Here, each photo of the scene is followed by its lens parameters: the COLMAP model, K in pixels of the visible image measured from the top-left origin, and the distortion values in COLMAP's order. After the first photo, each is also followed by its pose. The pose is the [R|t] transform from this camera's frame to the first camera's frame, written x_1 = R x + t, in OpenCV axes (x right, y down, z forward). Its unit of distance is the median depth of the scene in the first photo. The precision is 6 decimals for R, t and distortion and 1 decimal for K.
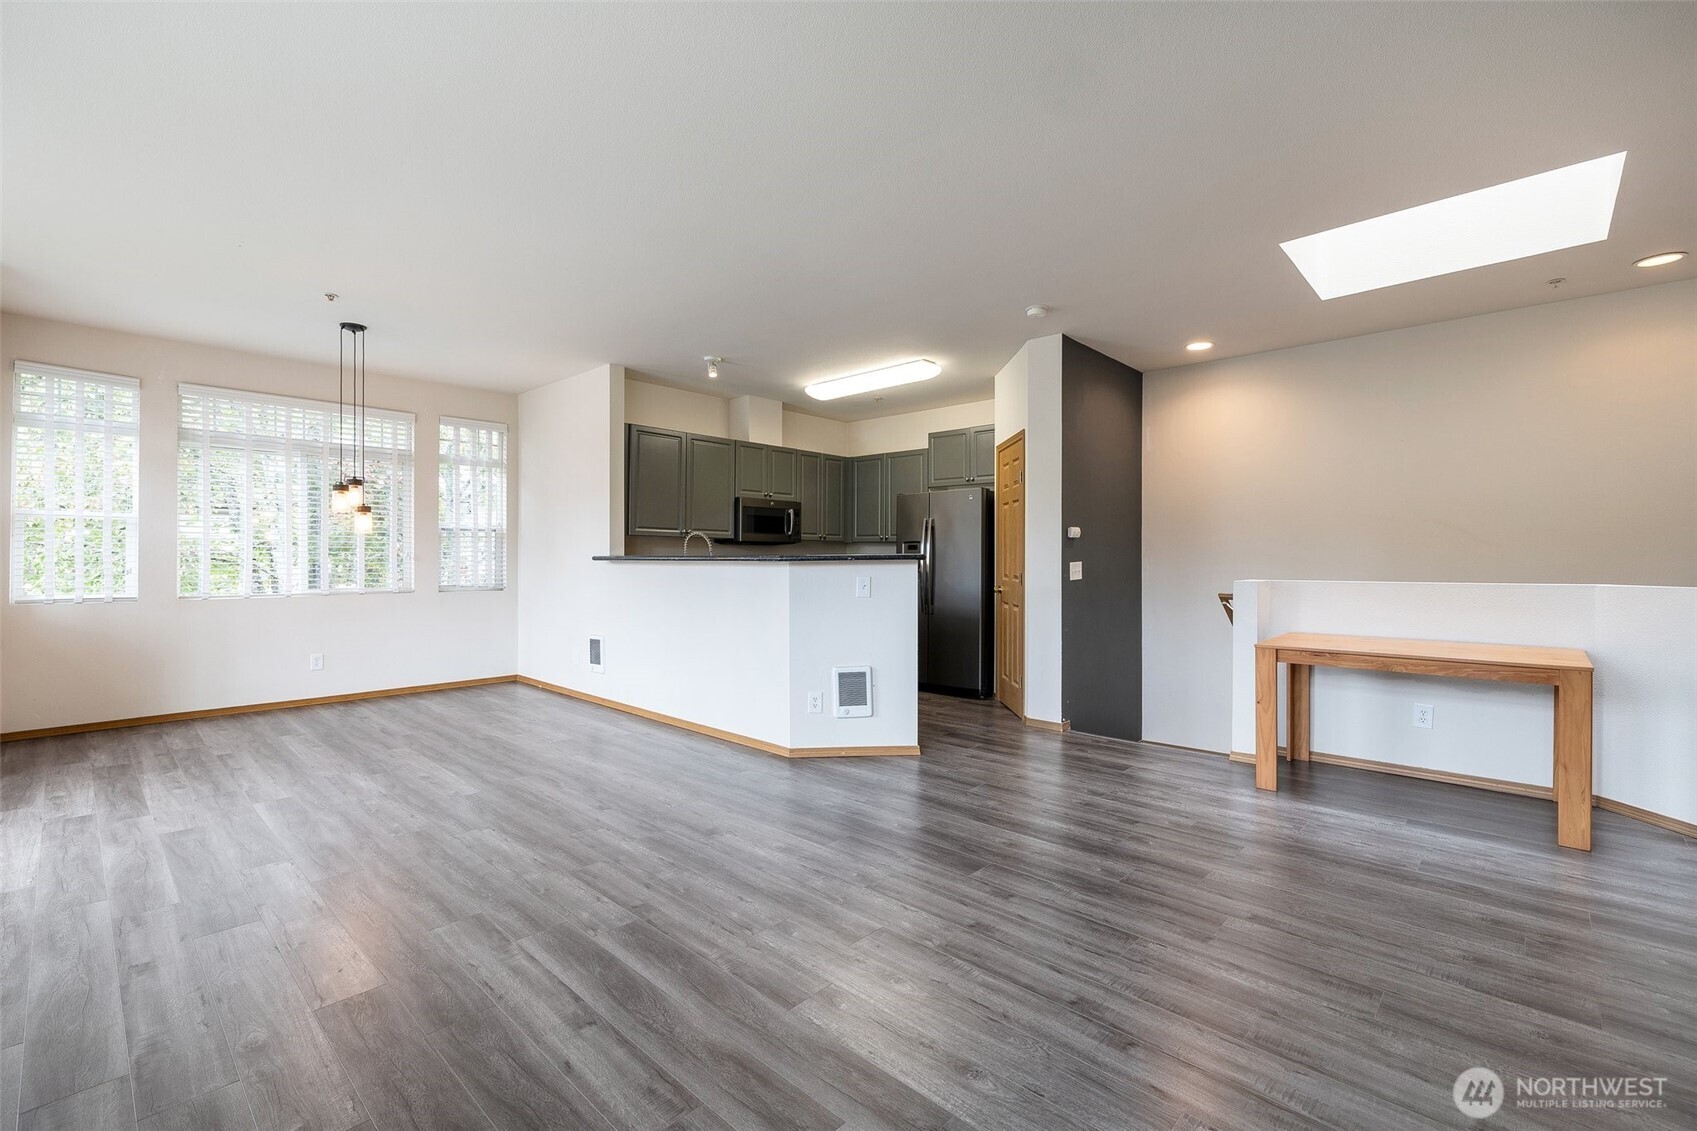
lens RADIAL K [[730.7, 0, 864.4], [0, 730.7, 556.9], [0, 0, 1]] dist [0.008596, -0.000213]
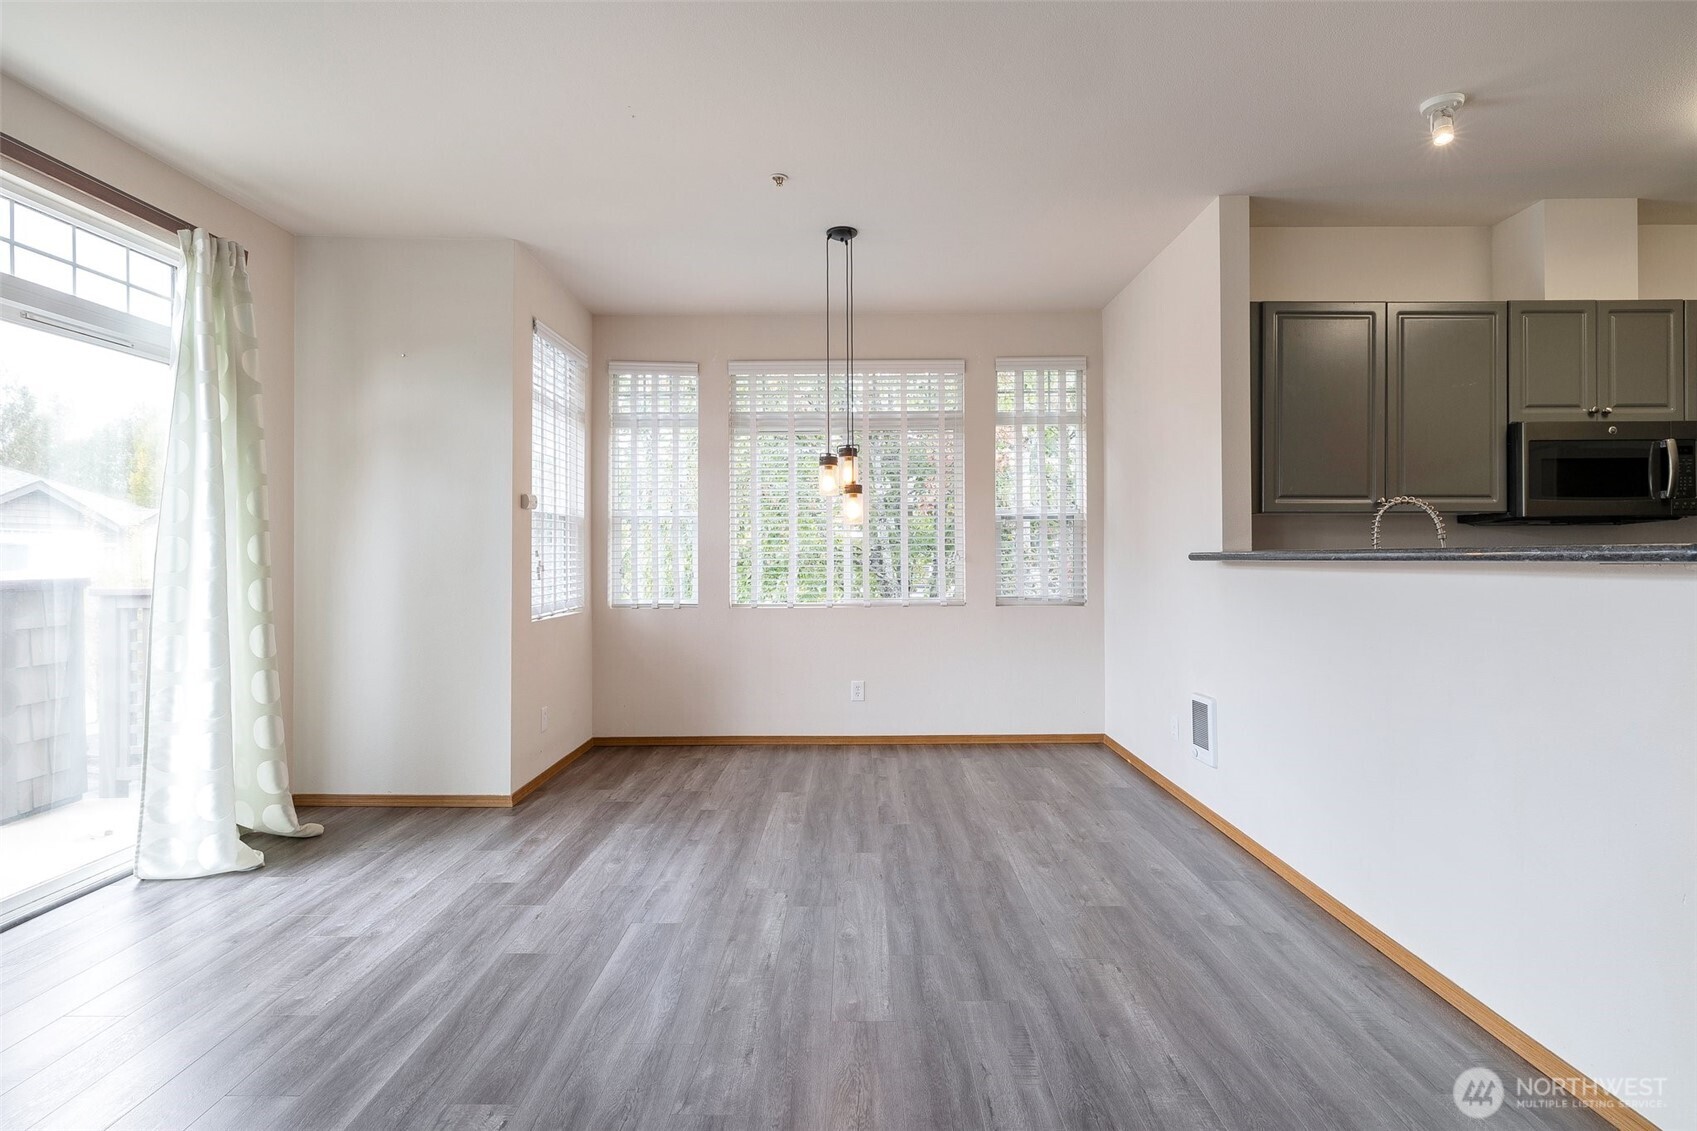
lens RADIAL K [[851.1, 0, 859.9], [0, 851.1, 559.8], [0, 0, 1]] dist [-0.008873, 0.001589]
pose [[0.674196, -0.005681, -0.738531, -0.076809], [0.008790, 0.999961, 0.000332, 0.001885], [0.738500, -0.006715, 0.674220, 0.440816]]
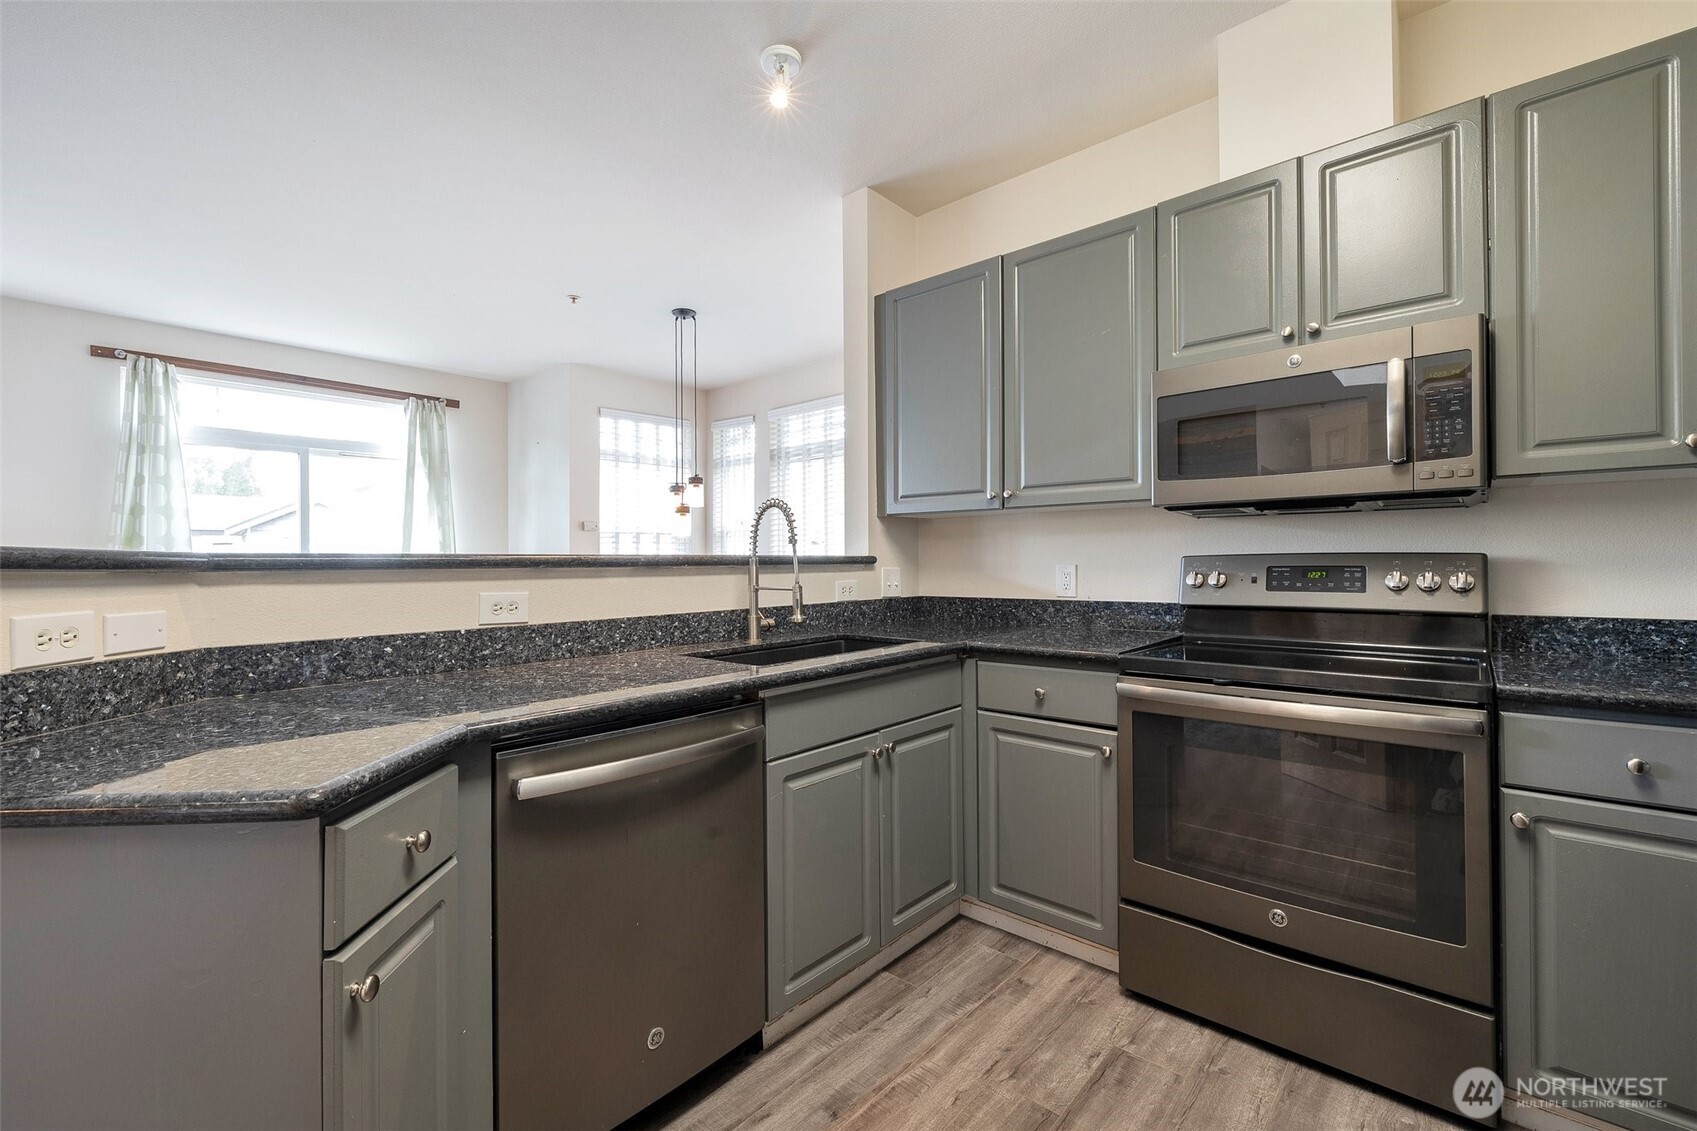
lens RADIAL K [[730.7, 0, 838.8], [0, 730.7, 557.9], [0, 0, 1]] dist [0.008596, -0.000213]
pose [[-0.001057, -0.007863, -0.999969, 0.214124], [0.010168, 0.999917, -0.007873, 0.003920], [0.999948, -0.010176, -0.000977, 1.149573]]
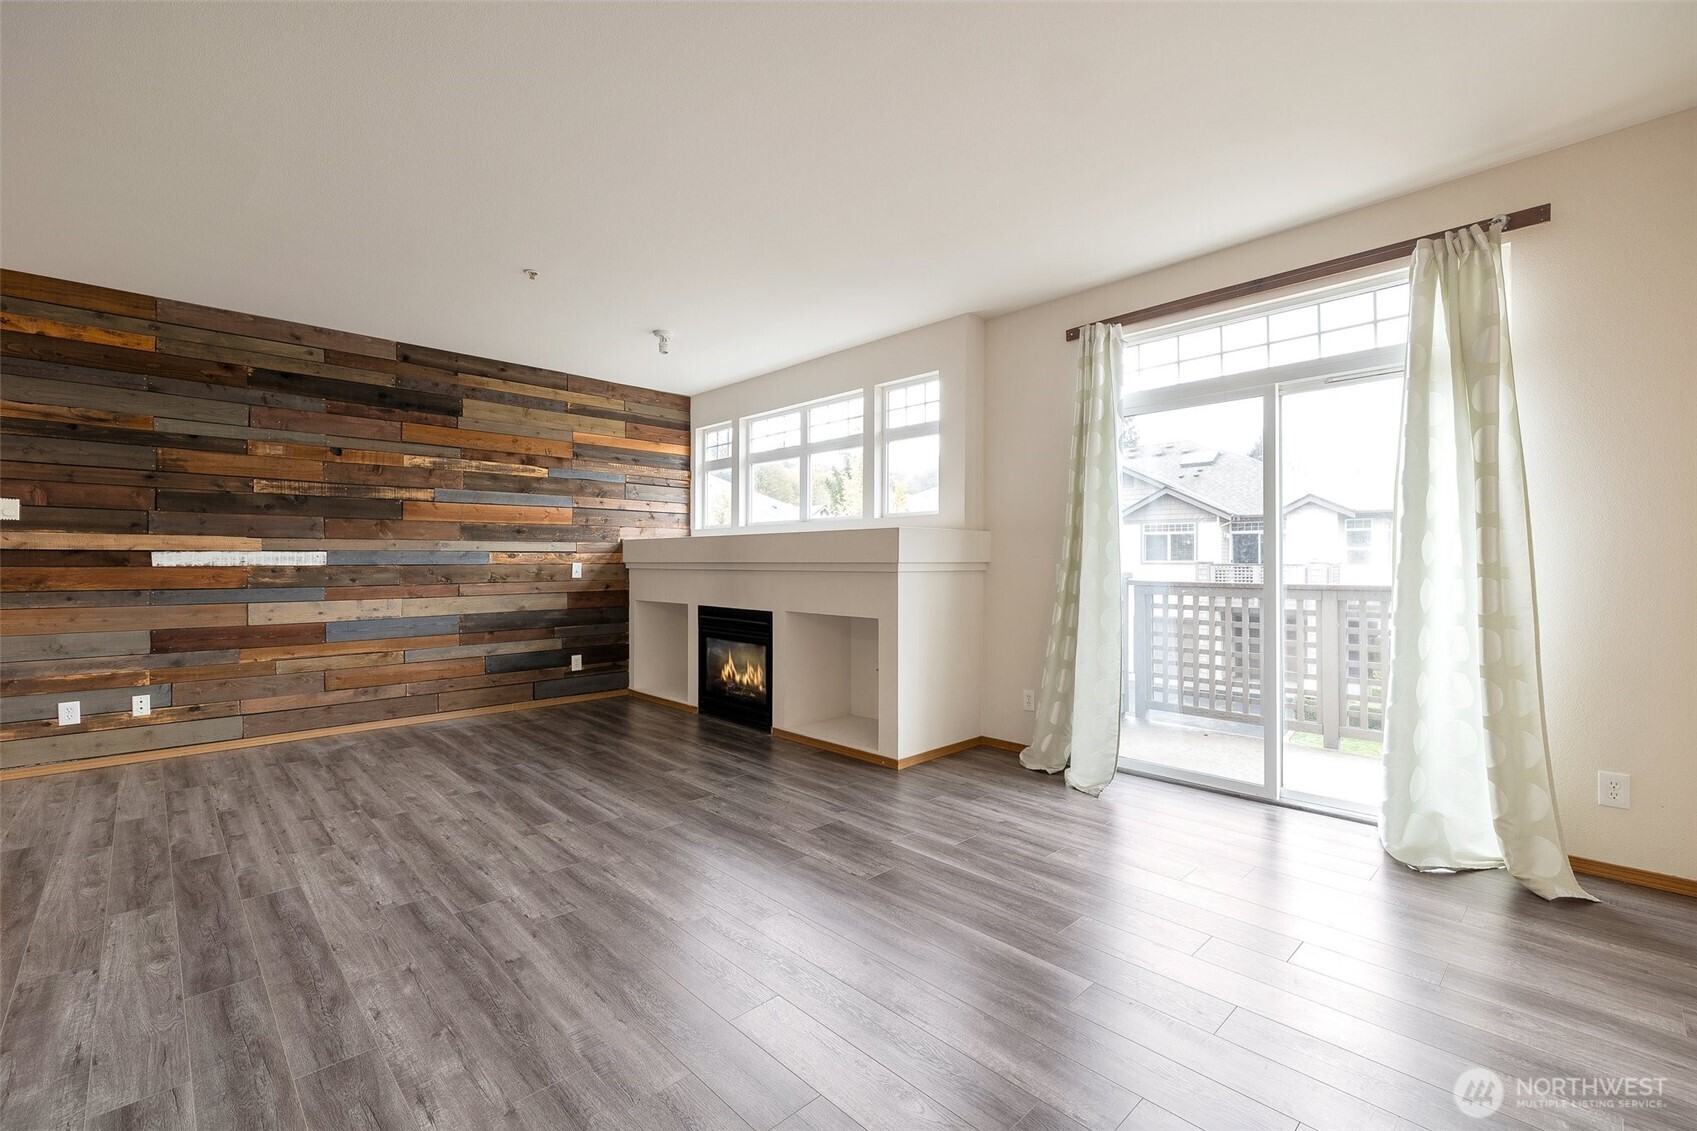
lens RADIAL K [[730.7, 0, 850.5], [0, 730.7, 567.4], [0, 0, 1]] dist [0.008596, -0.000213]
pose [[-0.997578, -0.000996, 0.069547, -0.478920], [-0.000338, 0.999955, 0.009481, -0.000290], [-0.069553, 0.009434, -0.997534, 1.122386]]
